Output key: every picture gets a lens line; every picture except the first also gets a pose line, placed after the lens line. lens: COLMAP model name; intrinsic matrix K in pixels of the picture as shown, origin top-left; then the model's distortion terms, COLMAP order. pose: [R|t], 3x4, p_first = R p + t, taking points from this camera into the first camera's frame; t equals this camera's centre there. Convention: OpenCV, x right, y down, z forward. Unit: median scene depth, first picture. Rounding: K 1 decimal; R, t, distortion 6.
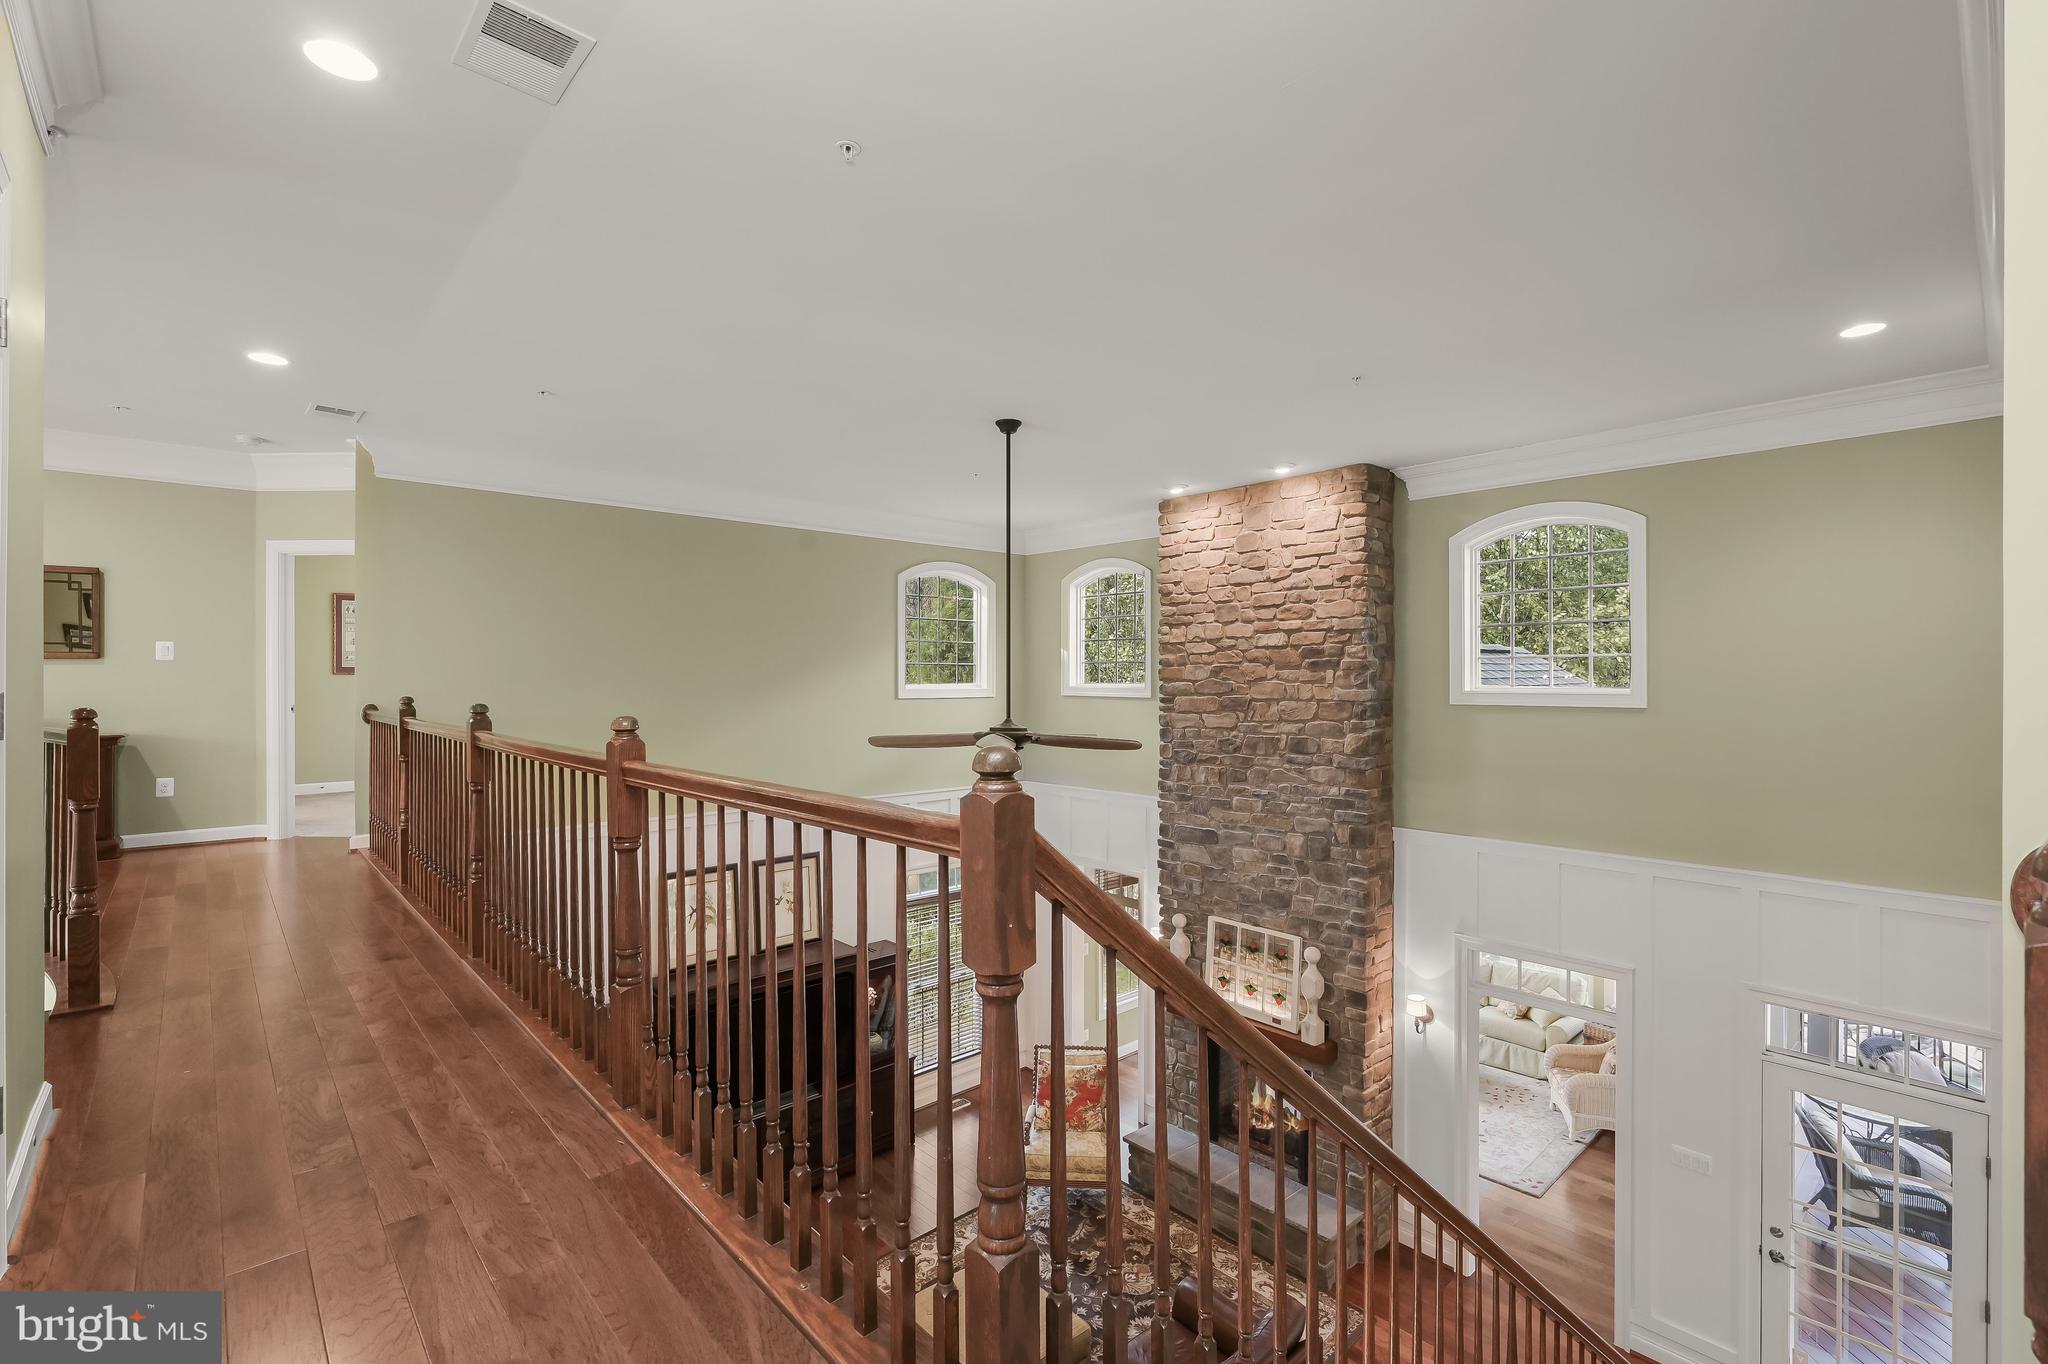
lens RADIAL K [[920.0, 0, 1034.5], [0, 920.0, 679.3], [0, 0, 1]] dist [-0.010488, -0.000051]
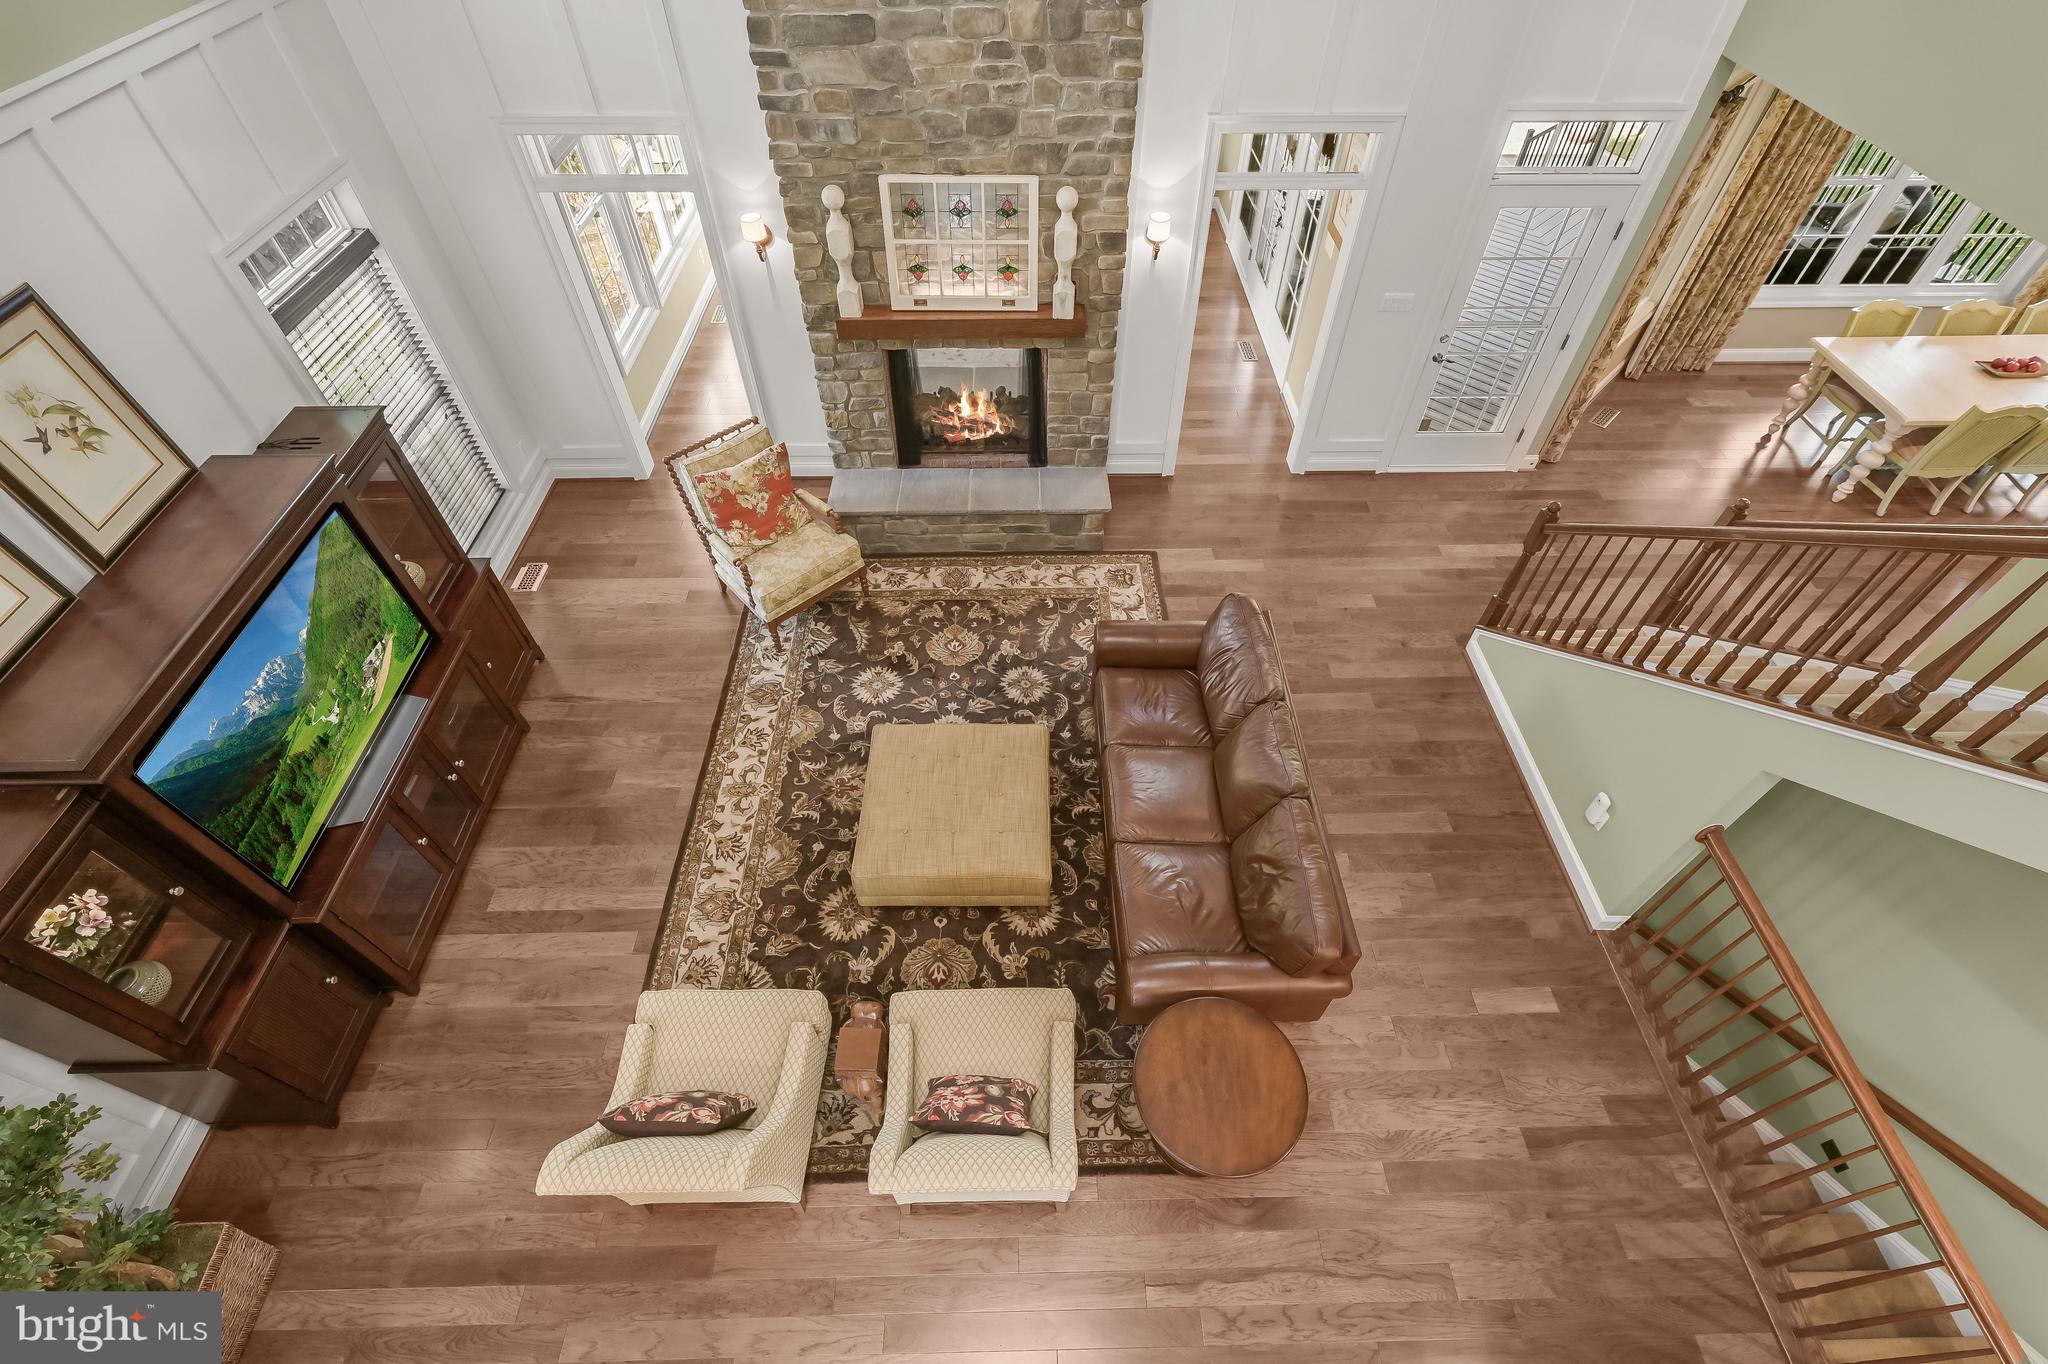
lens RADIAL K [[907.7, 0, 1029.0], [0, 907.7, 694.2], [0, 0, 1]] dist [0.001293, 0.000135]
pose [[0.662222, -0.570336, 0.485982, -0.274500], [0.000776, 0.649096, 0.760706, 0.007555], [-0.749307, -0.503380, 0.430288, 0.486445]]
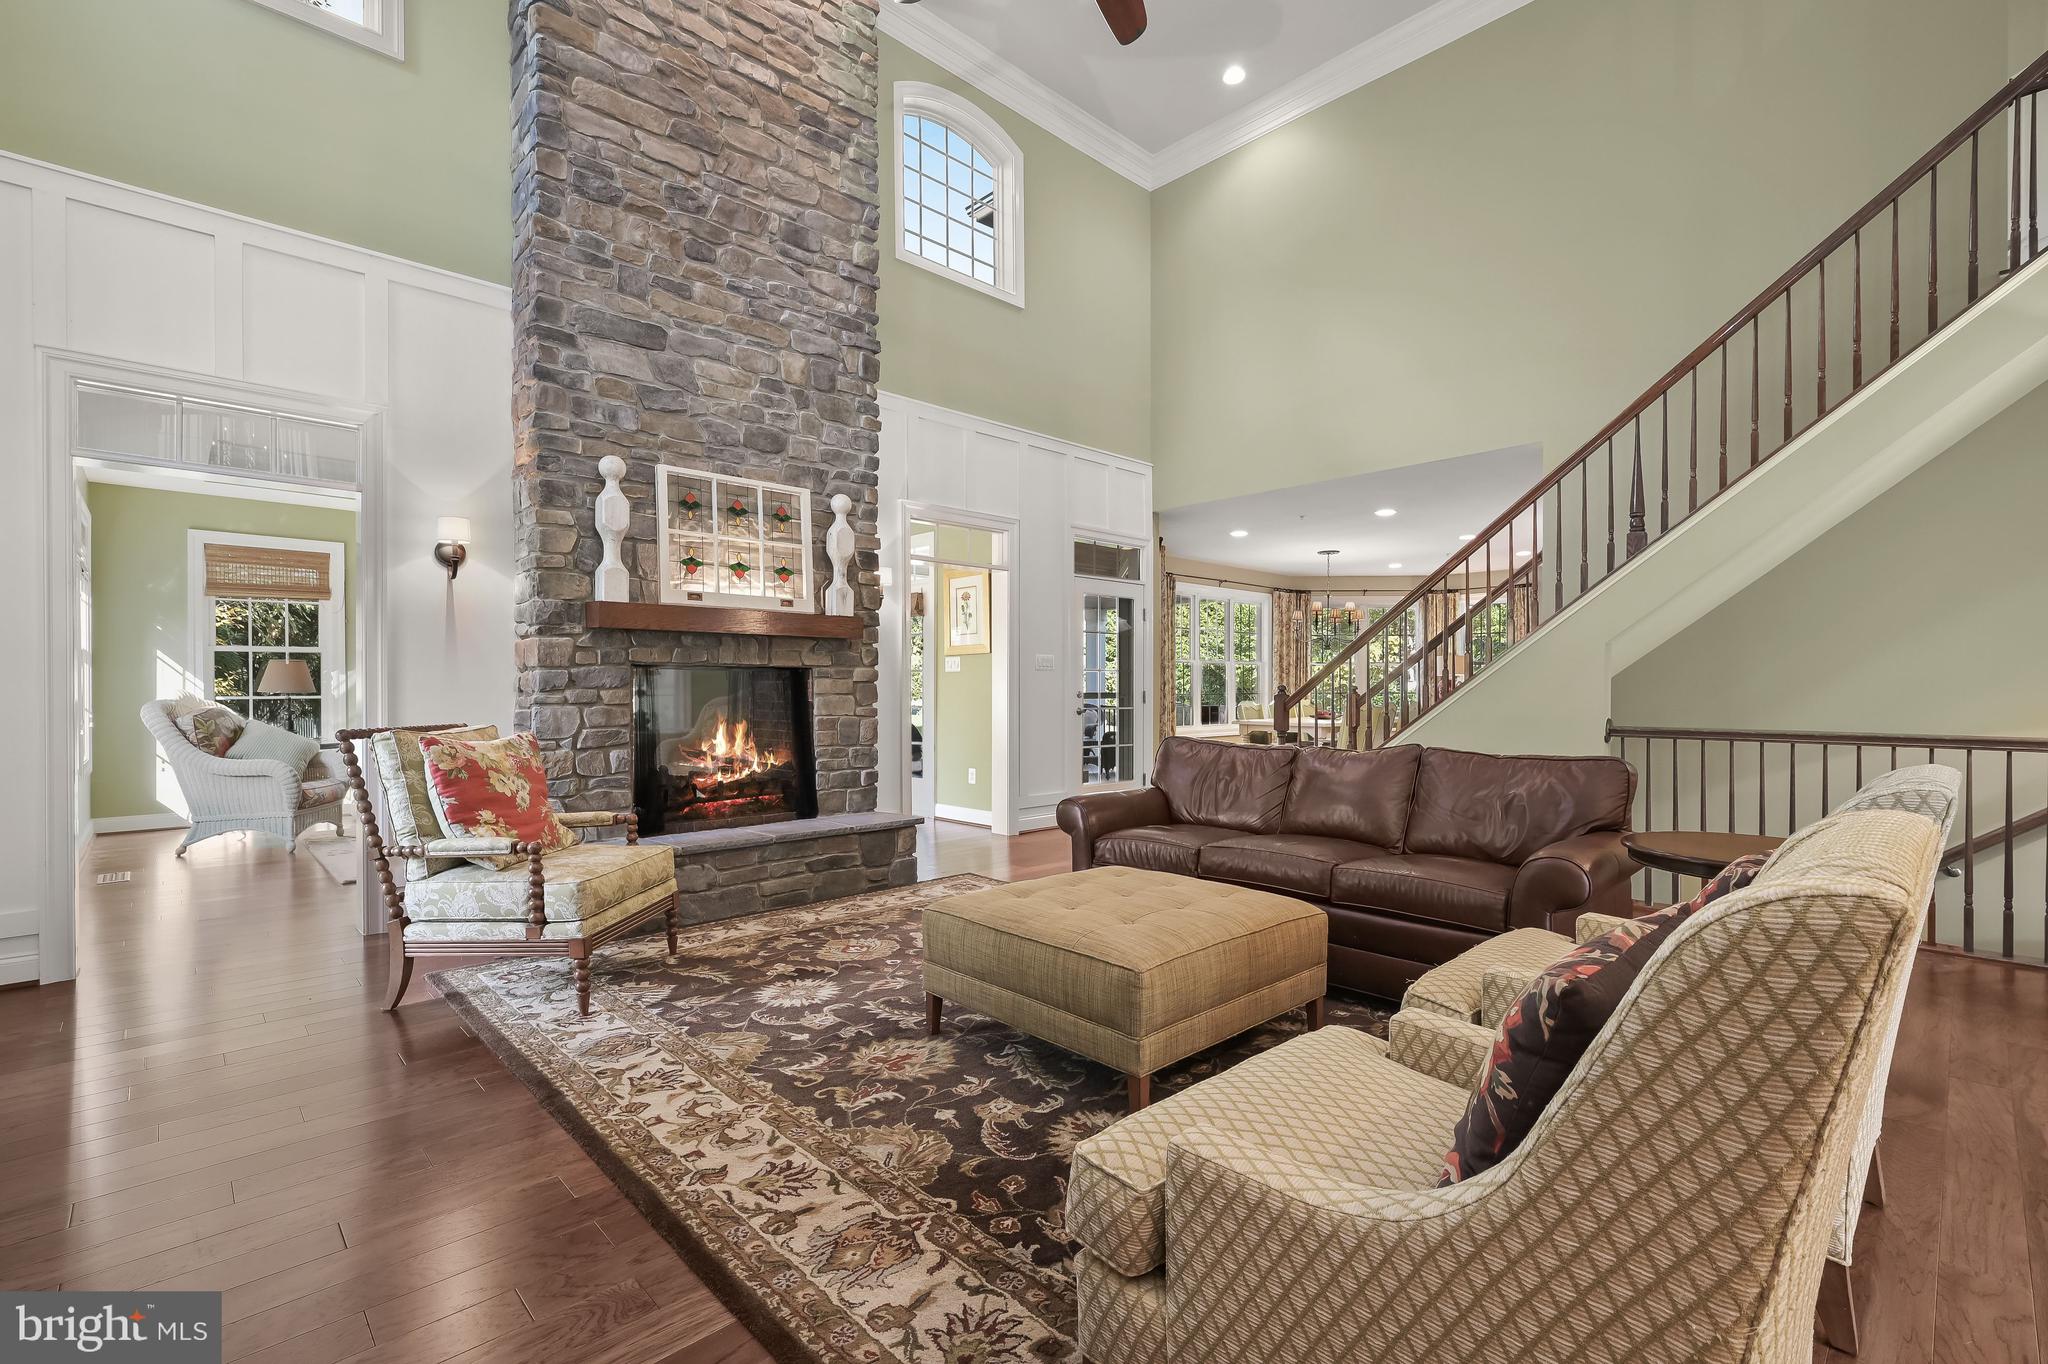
lens RADIAL K [[903.8, 0, 1033.4], [0, 903.8, 689.0], [0, 0, 1]] dist [0.000839, -0.000088]
pose [[-0.022271, -0.005630, 0.999736, -0.443880], [0.001101, 0.999983, 0.005656, 0.427503], [-0.999751, 0.001226, -0.022265, 0.805503]]
